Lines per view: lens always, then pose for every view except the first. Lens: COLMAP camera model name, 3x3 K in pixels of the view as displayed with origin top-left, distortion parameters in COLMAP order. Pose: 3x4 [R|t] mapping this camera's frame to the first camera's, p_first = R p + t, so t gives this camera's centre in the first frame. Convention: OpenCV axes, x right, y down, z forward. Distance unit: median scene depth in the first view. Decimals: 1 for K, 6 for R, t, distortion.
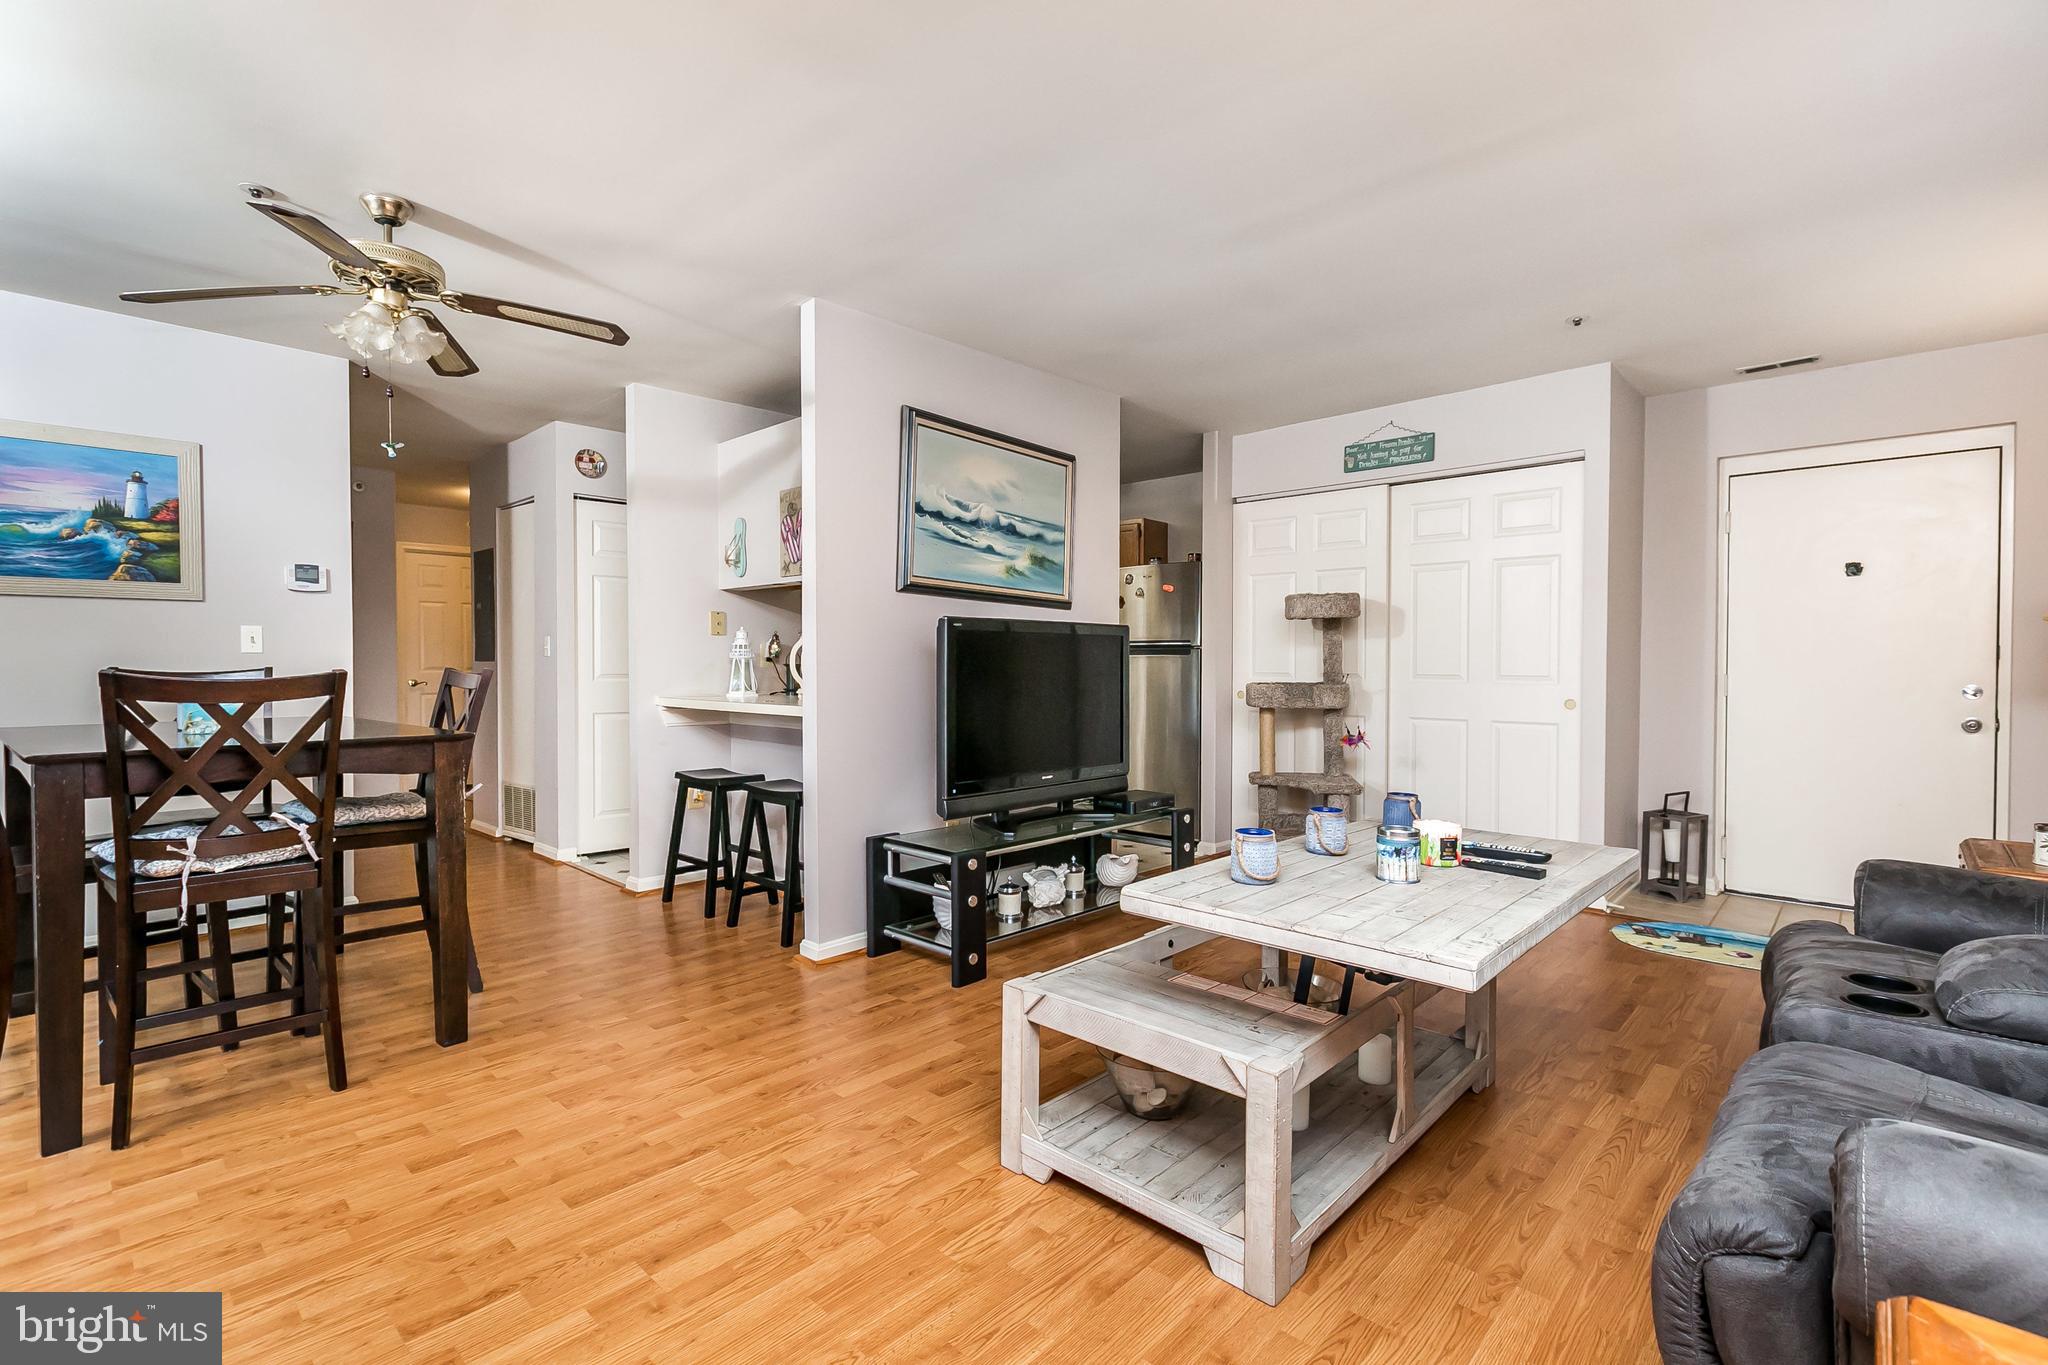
lens RADIAL K [[913.8, 0, 1027.7], [0, 913.8, 676.0], [0, 0, 1]] dist [0.001271, 0.000774]
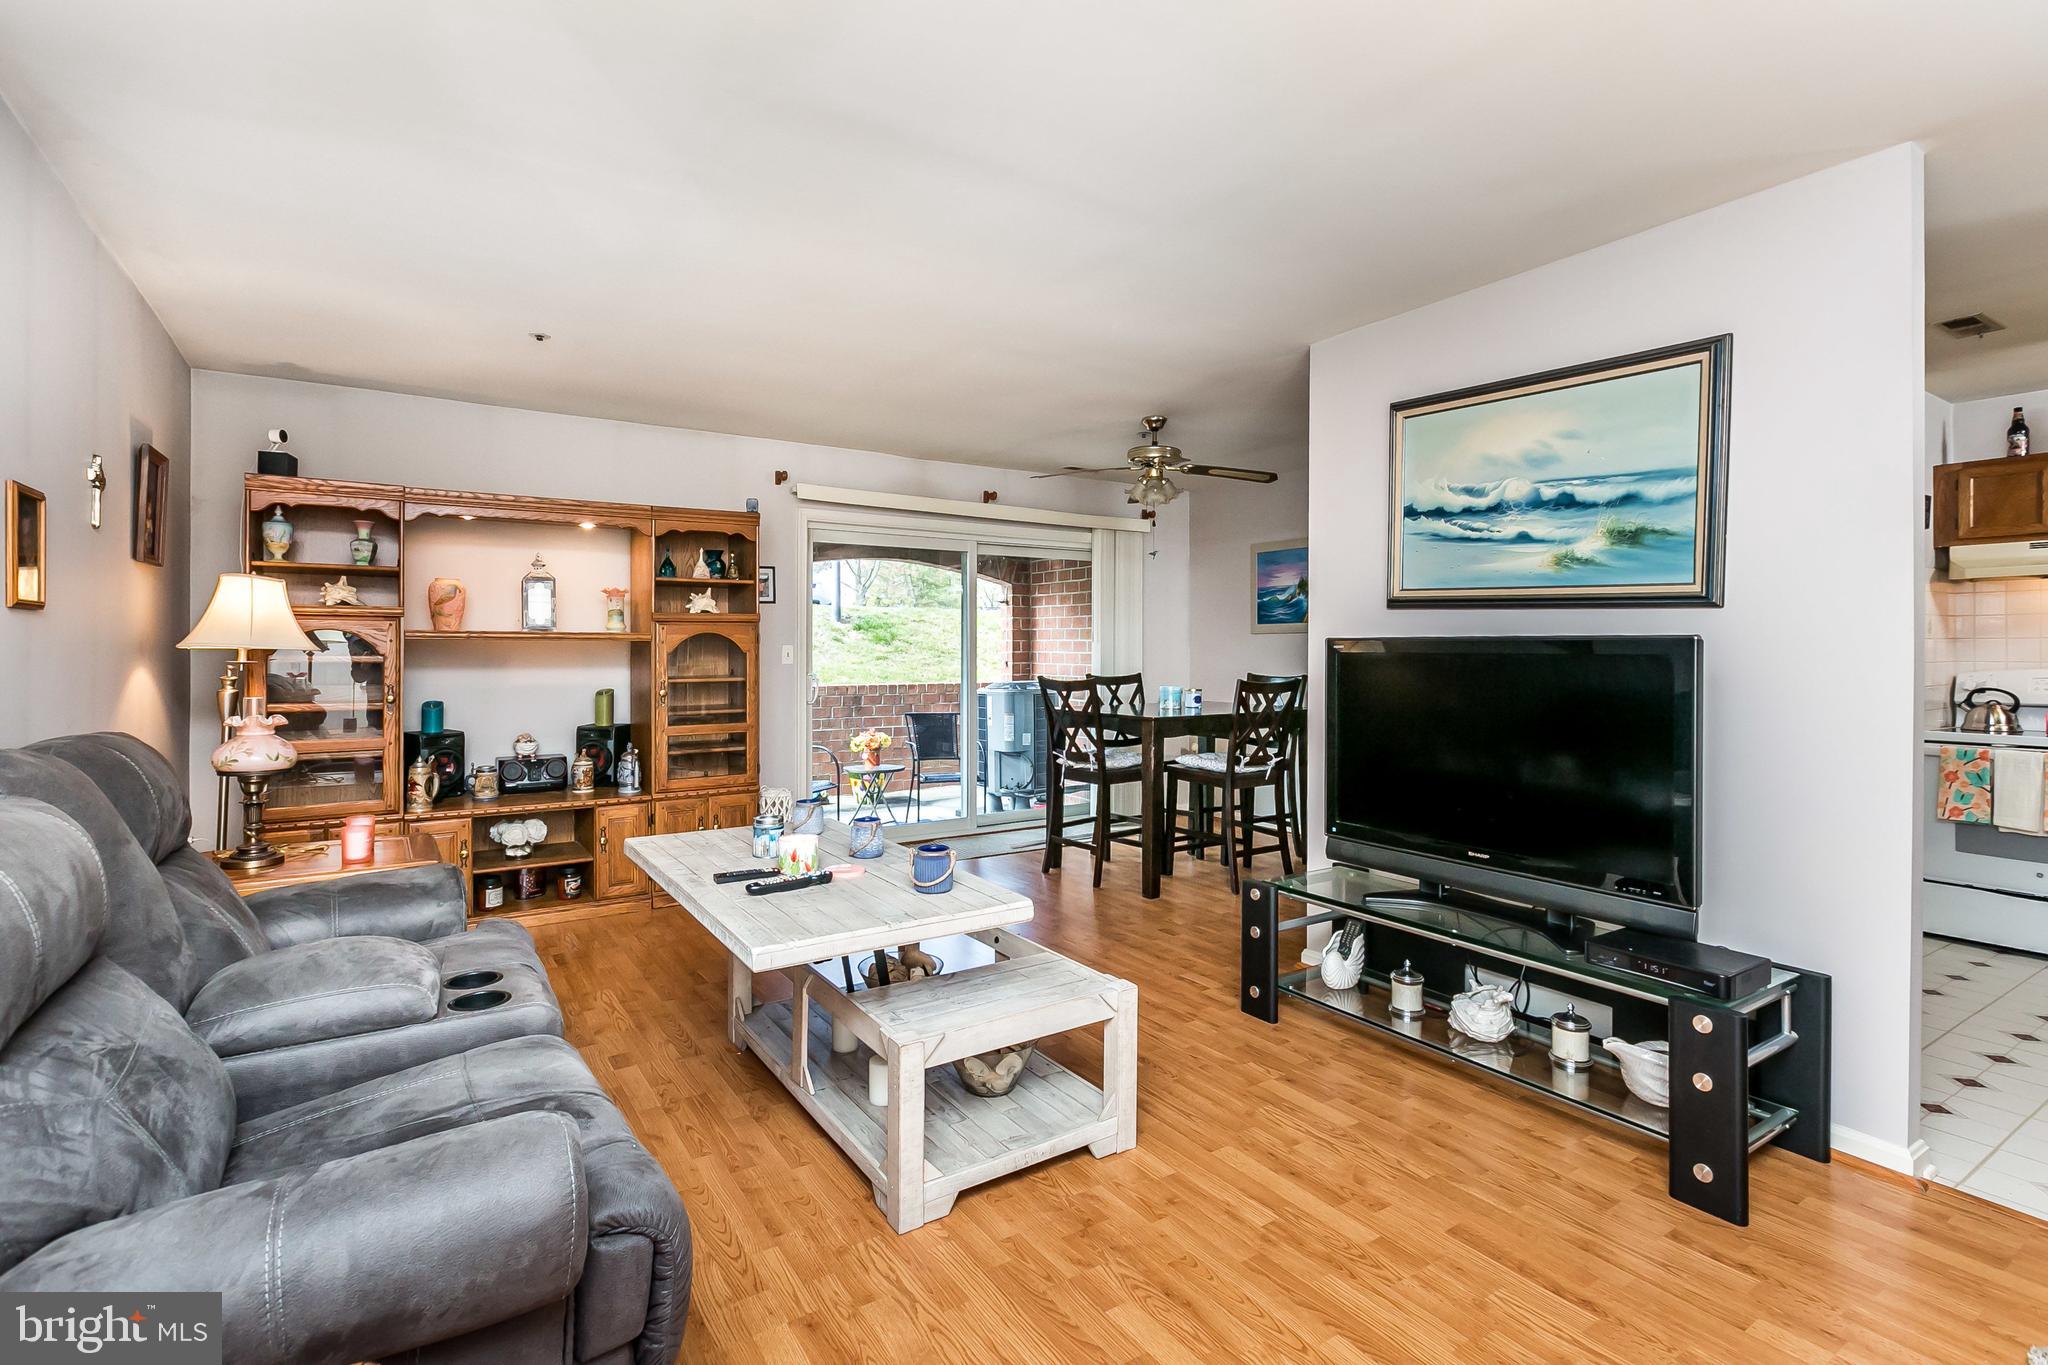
lens RADIAL K [[959.8, 0, 1027.3], [0, 959.8, 640.5], [0, 0, 1]] dist [-0.002557, -0.000239]
pose [[-0.224922, -0.008879, -0.974336, 0.871672], [-0.018403, 0.999819, -0.004863, -0.049390], [0.974203, 0.016837, -0.225045, 0.862356]]
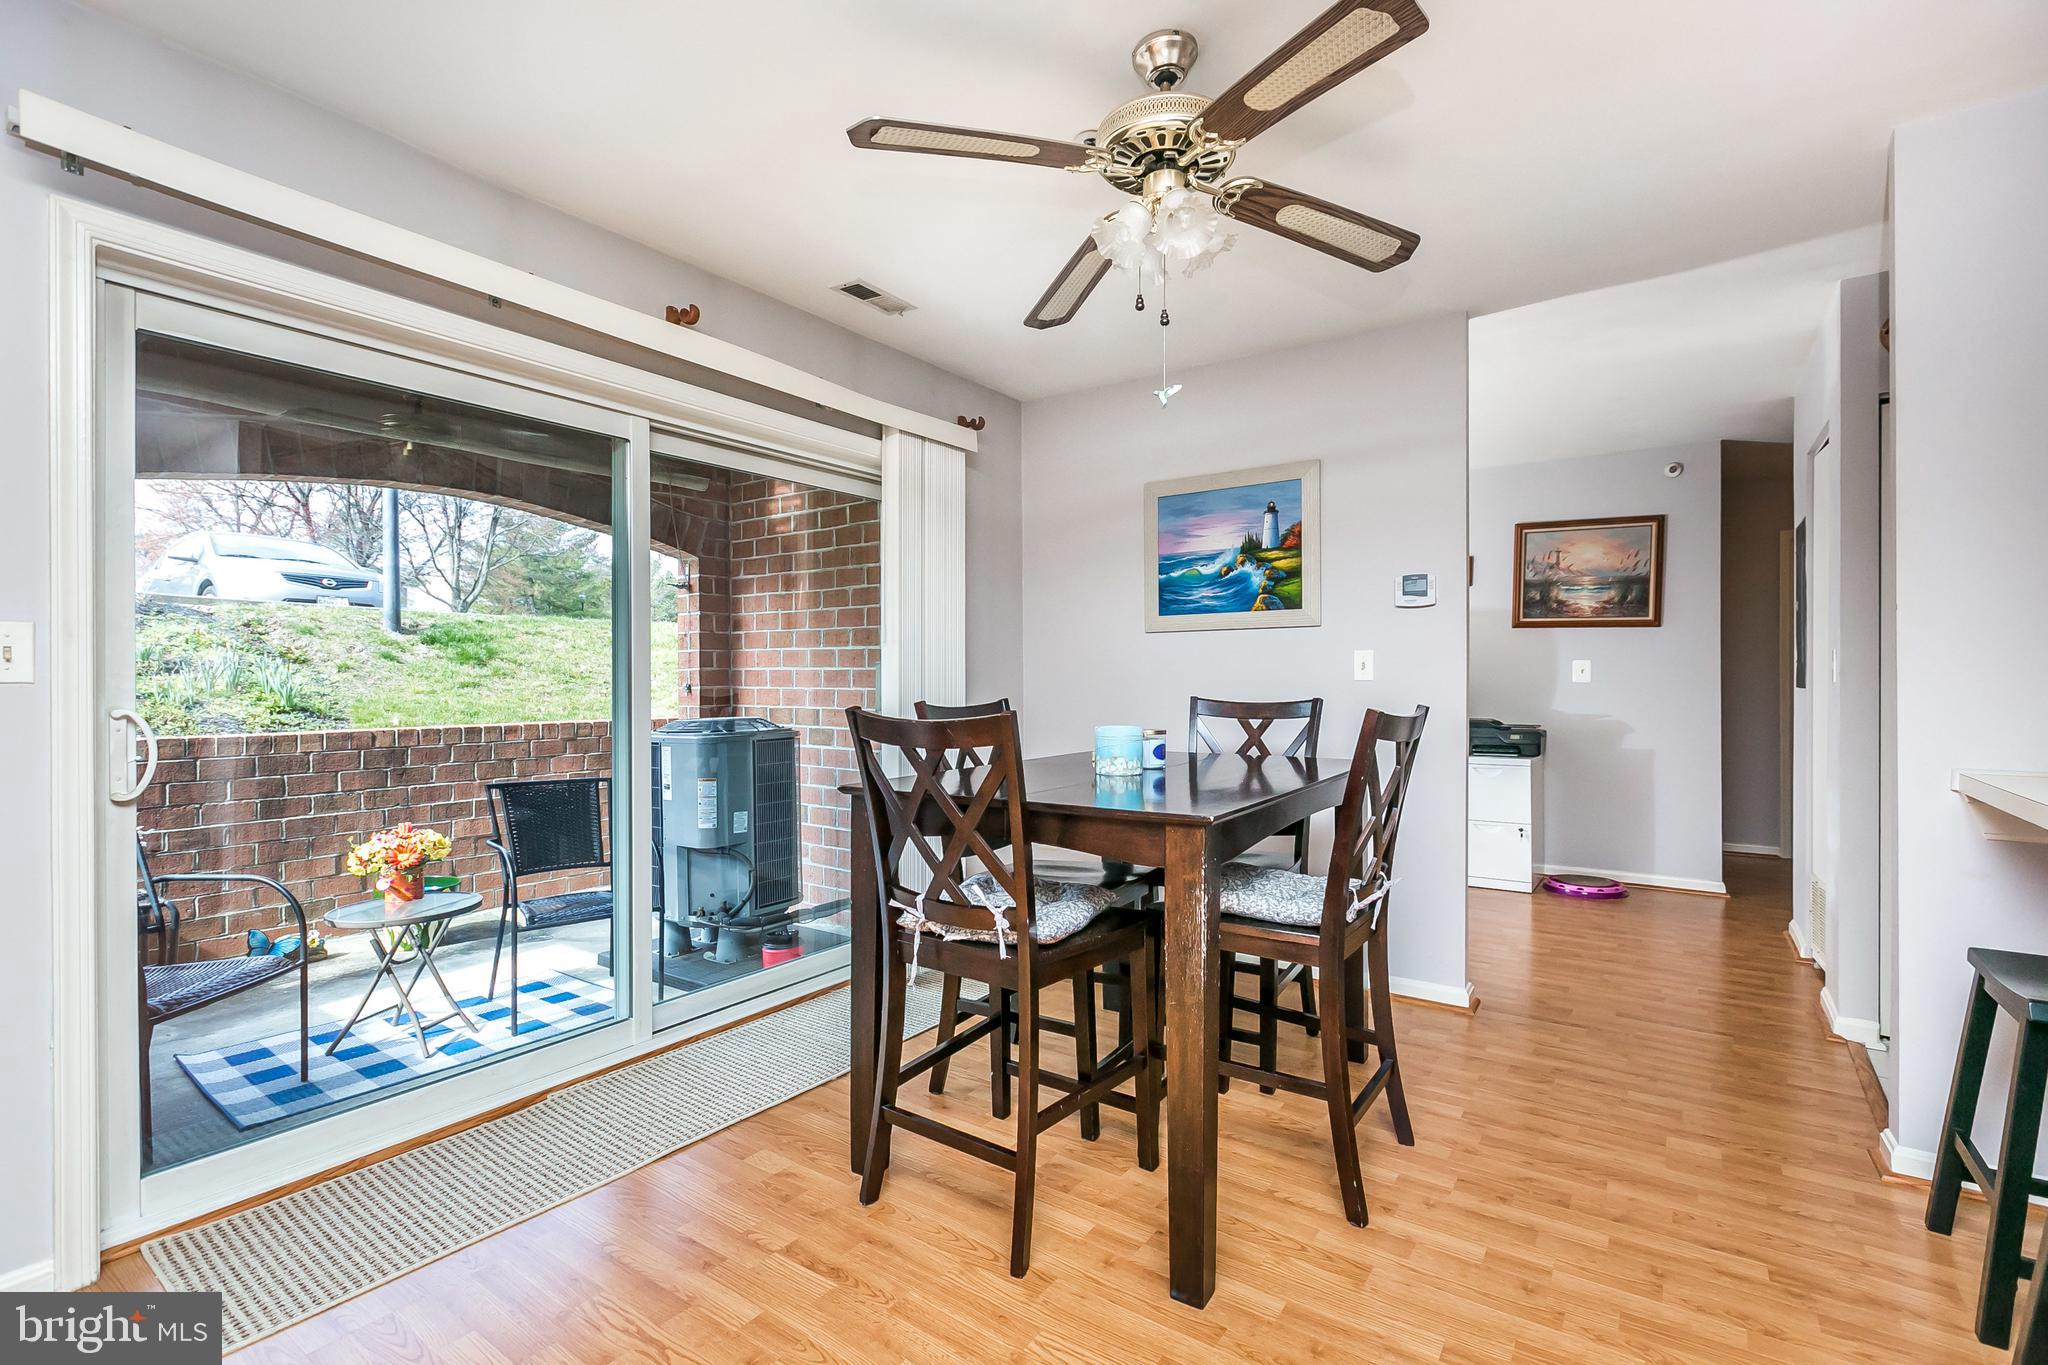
lens RADIAL K [[921.9, 0, 1049.3], [0, 921.9, 683.4], [0, 0, 1]] dist [0.001812, -0.000040]
pose [[0.159380, 0.002981, -0.987213, -0.004658], [-0.015627, 0.999878, 0.000497, -0.018883], [0.987094, 0.015348, 0.159407, 0.584198]]
